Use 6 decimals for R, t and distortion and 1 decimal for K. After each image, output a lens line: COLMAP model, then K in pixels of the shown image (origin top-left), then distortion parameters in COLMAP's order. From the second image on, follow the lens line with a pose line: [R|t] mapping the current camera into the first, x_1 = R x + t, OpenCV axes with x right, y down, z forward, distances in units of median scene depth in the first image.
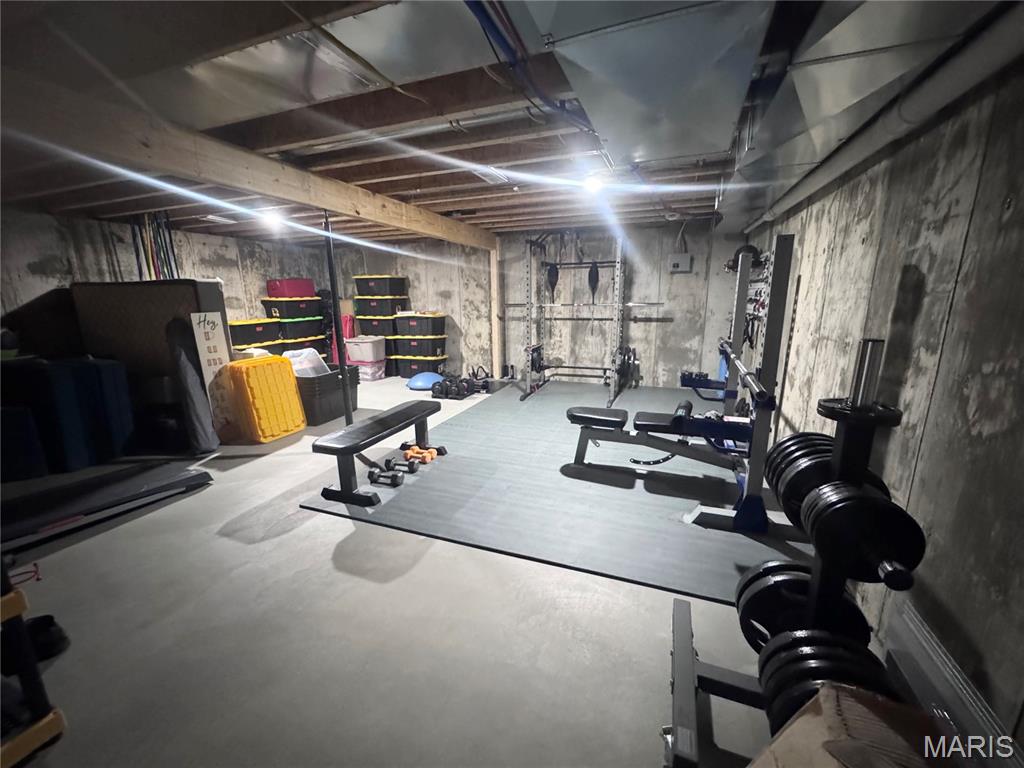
lens RADIAL K [[407.5, 0, 513.6], [0, 407.5, 386.2], [0, 0, 1]] dist [-0.002180, 0.000219]
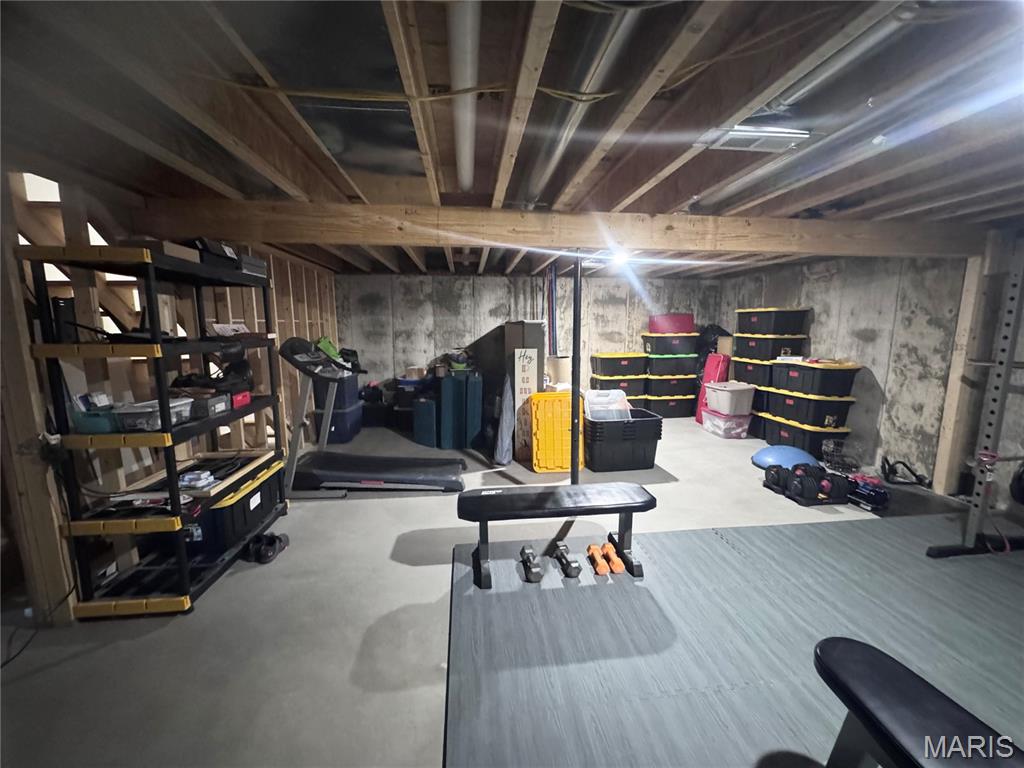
lens RADIAL K [[407.5, 0, 512.8], [0, 407.5, 386.6], [0, 0, 1]] dist [-0.002180, 0.000219]
pose [[0.457879, 0.142621, -0.877500, 0.154152], [-0.198806, 0.978478, 0.055296, -0.074251], [0.866500, 0.149133, 0.476378, 0.238999]]
